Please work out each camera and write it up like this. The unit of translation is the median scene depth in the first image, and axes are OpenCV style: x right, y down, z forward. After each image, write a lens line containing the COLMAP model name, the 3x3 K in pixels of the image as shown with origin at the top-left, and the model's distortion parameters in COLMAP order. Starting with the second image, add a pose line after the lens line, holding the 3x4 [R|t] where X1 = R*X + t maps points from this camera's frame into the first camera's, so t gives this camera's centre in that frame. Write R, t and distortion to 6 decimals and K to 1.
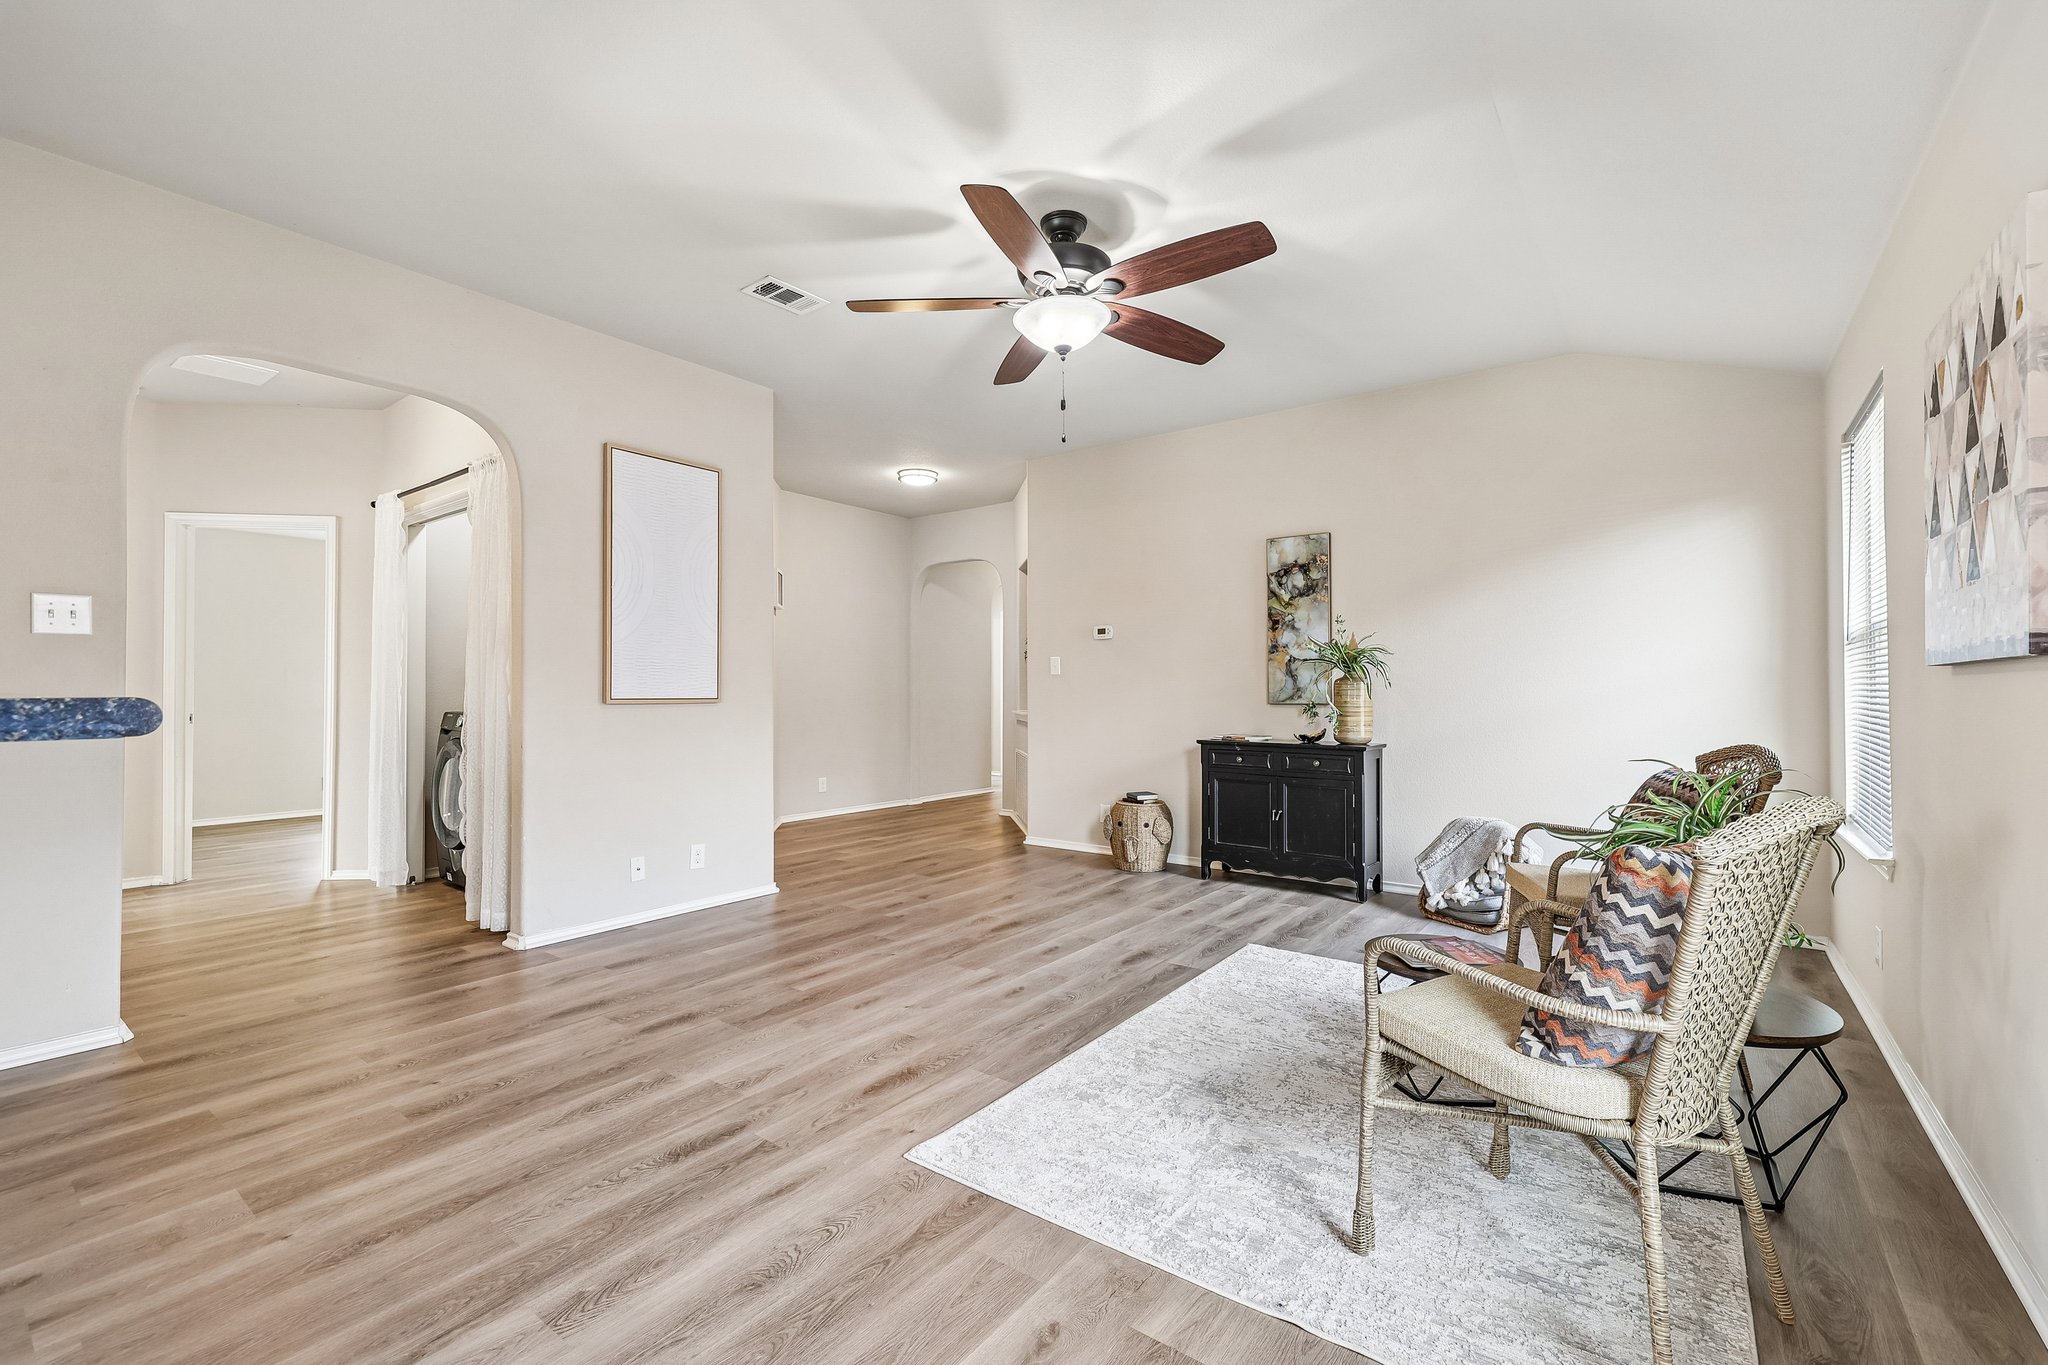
lens RADIAL K [[869.3, 0, 1027.7], [0, 869.3, 682.1], [0, 0, 1]] dist [-0.002165, 0.000689]
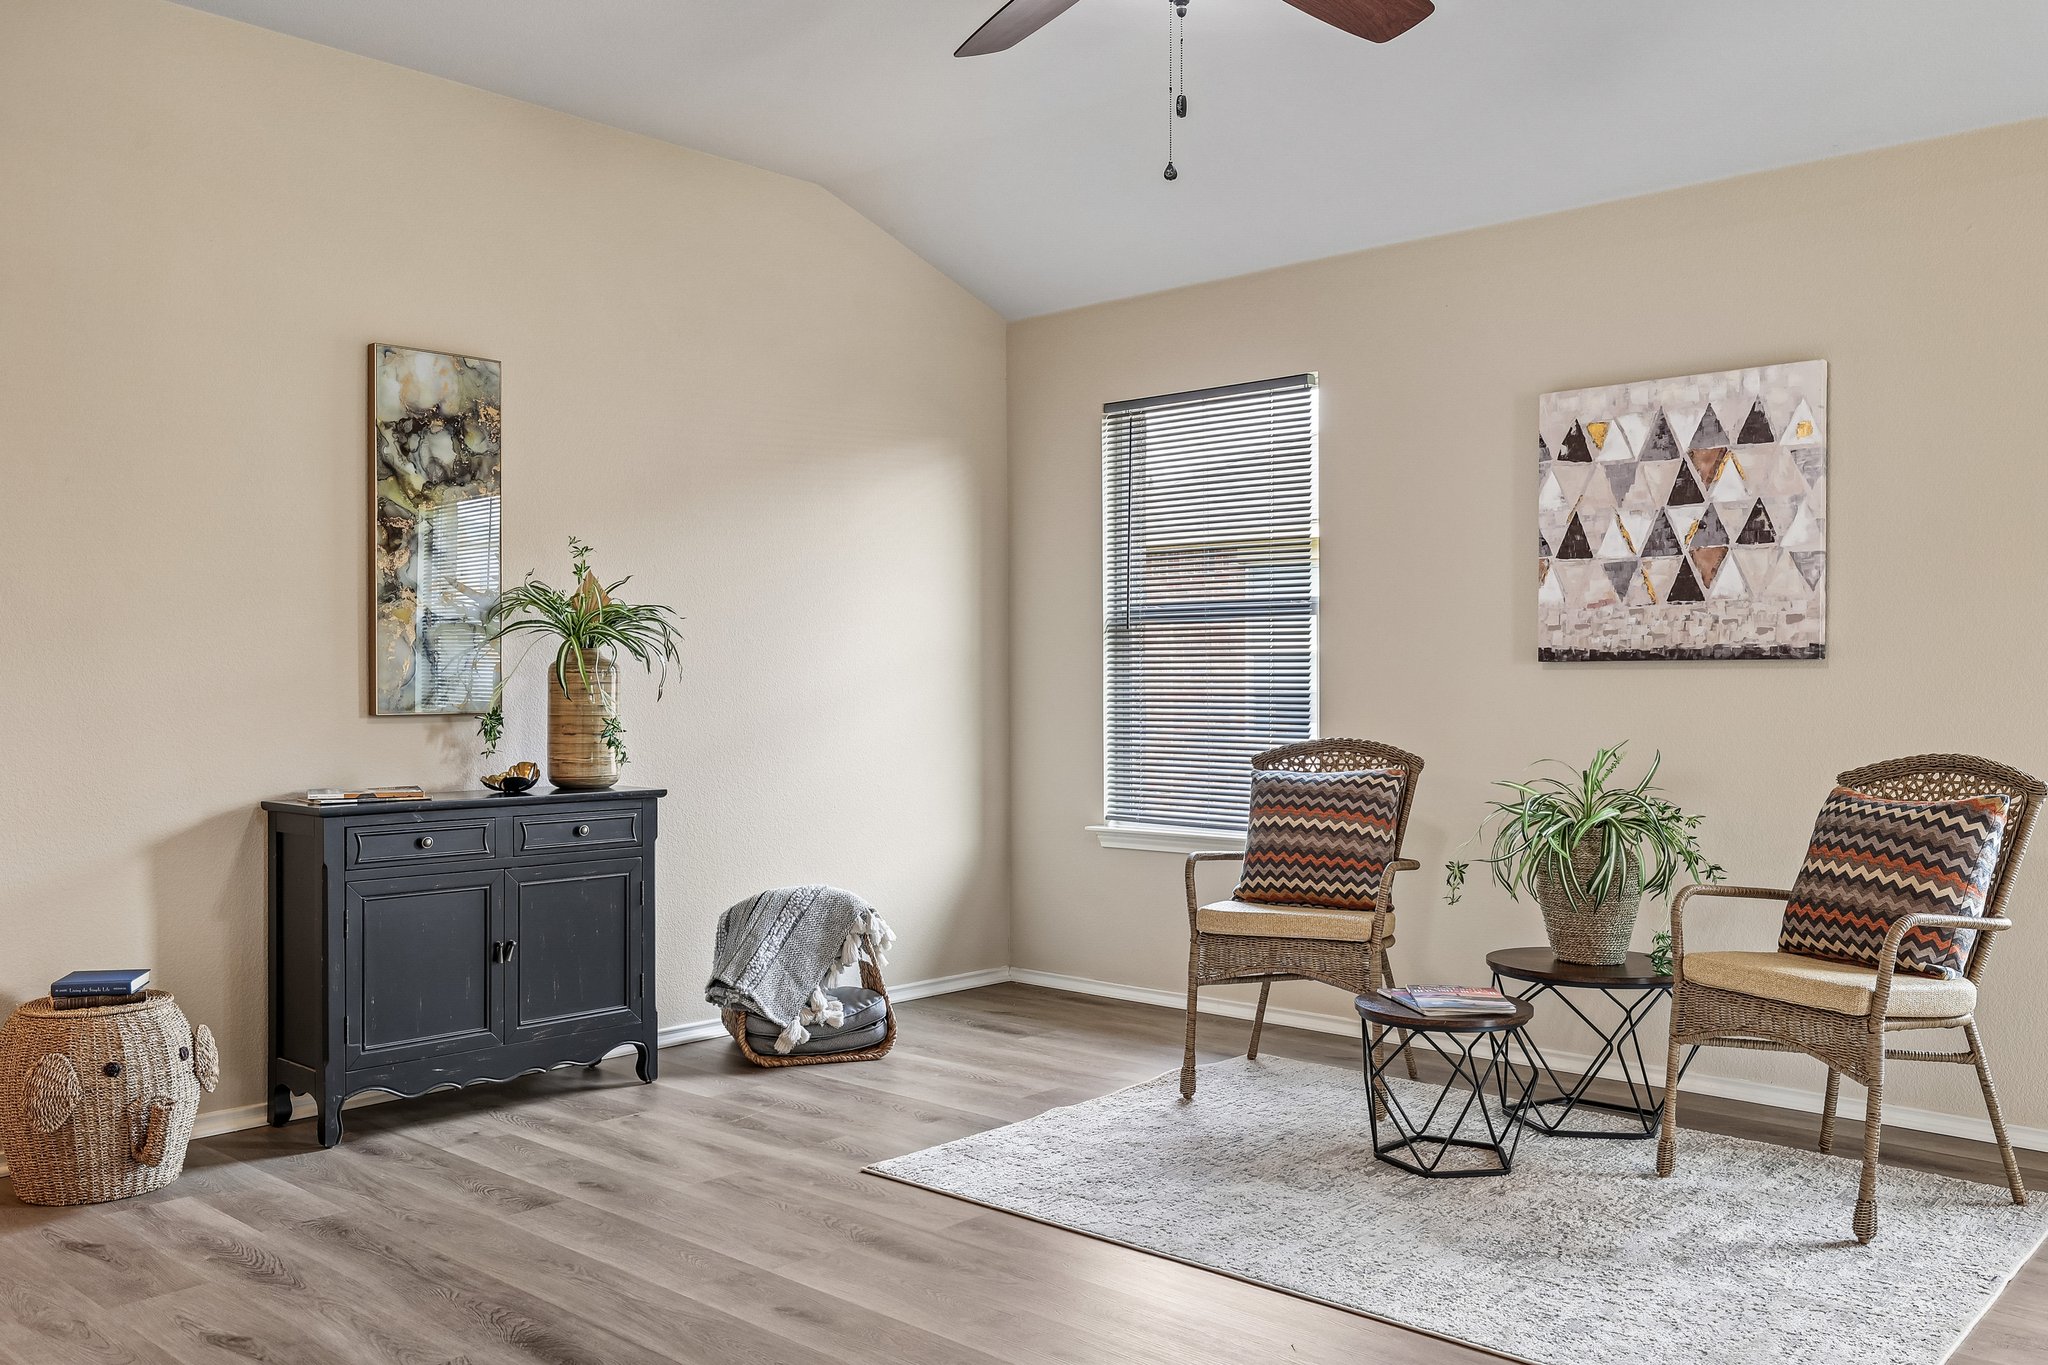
lens RADIAL K [[1677.0, 0, 1024.0], [0, 1677.0, 682.5], [0, 0, 1]] dist [-0.005536, 0.002730]
pose [[0.101327, -0.001862, 0.994851, -0.736559], [-0.007684, 0.999967, 0.002654, 0.004719], [-0.994824, -0.007913, 0.101309, 0.797184]]
